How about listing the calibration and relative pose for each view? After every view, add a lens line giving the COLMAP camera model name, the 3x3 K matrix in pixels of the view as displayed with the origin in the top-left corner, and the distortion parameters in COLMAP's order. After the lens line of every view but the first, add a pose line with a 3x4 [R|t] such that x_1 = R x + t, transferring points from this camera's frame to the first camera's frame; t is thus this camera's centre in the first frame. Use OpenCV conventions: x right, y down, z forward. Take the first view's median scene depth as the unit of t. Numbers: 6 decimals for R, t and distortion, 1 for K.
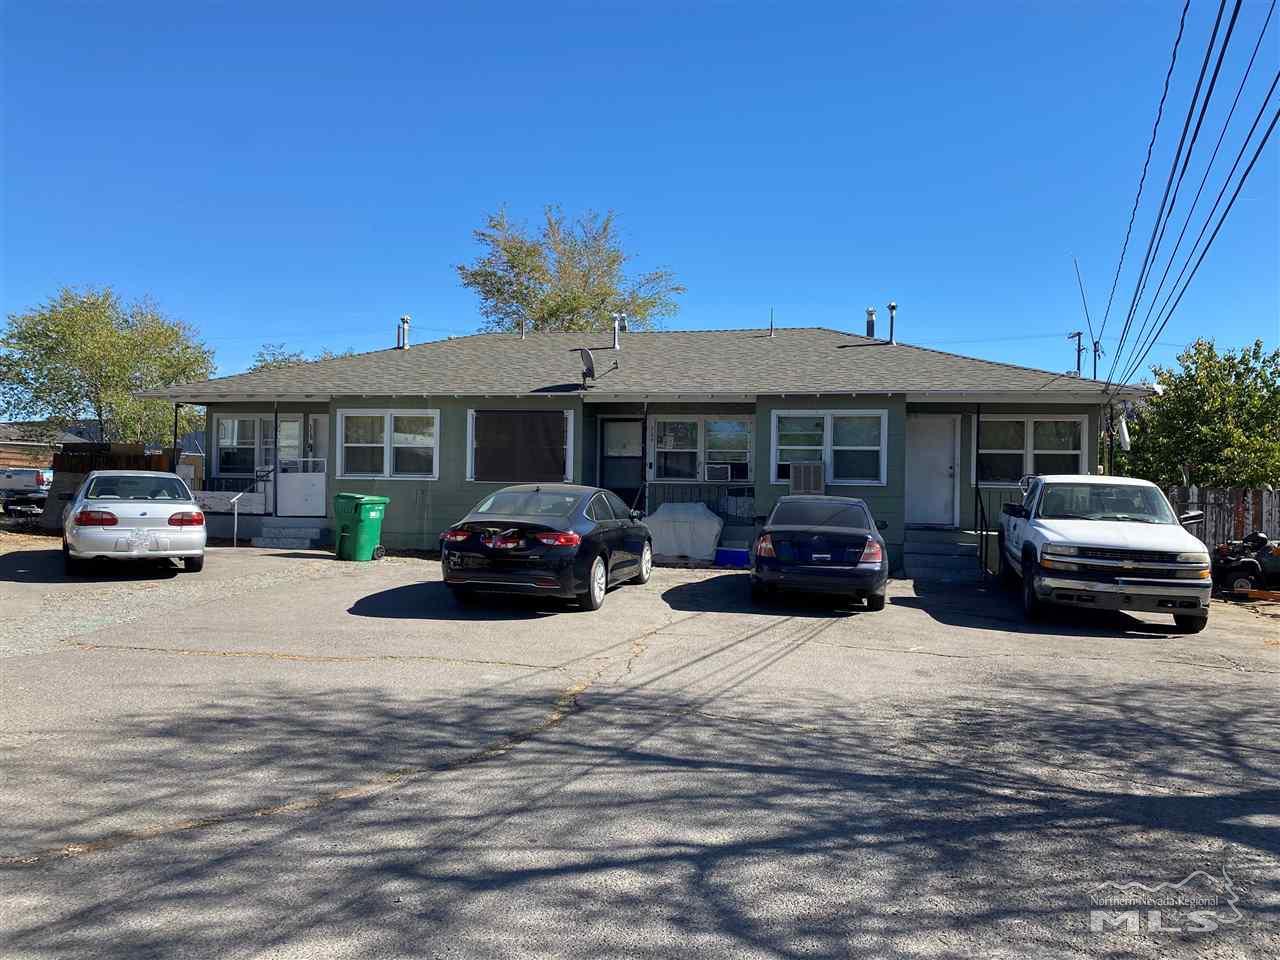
lens RADIAL K [[975.4, 0, 633.5], [0, 975.4, 479.8], [0, 0, 1]] dist [0.011082, -0.020183]
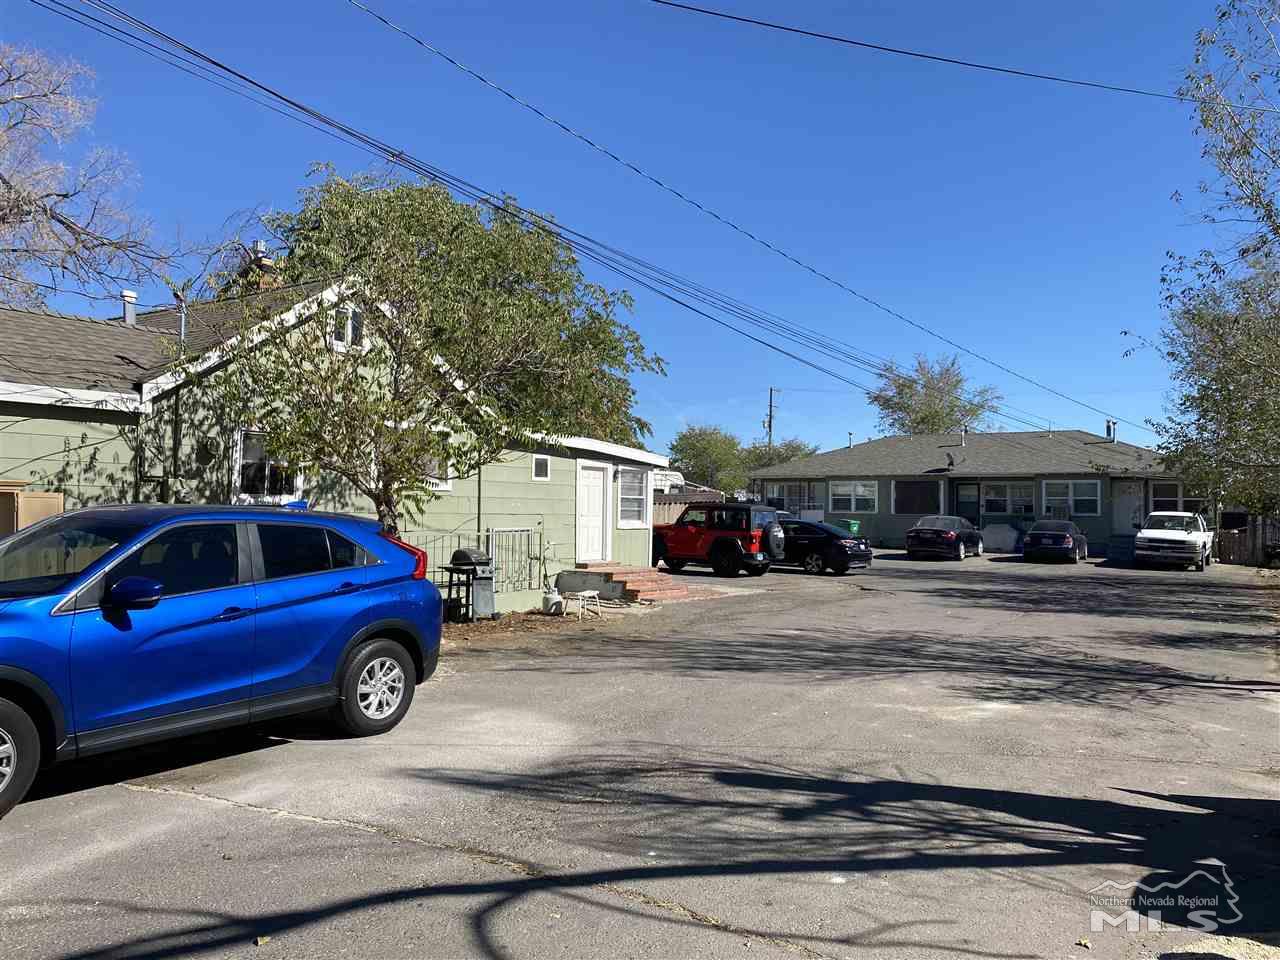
lens RADIAL K [[975.4, 0, 638.6], [0, 975.4, 477.9], [0, 0, 1]] dist [0.011082, -0.020183]
pose [[0.947694, -0.013814, -0.318882, -0.013073], [0.003983, 0.999497, -0.031463, -0.013297], [0.319156, 0.028547, 0.947272, -1.286352]]
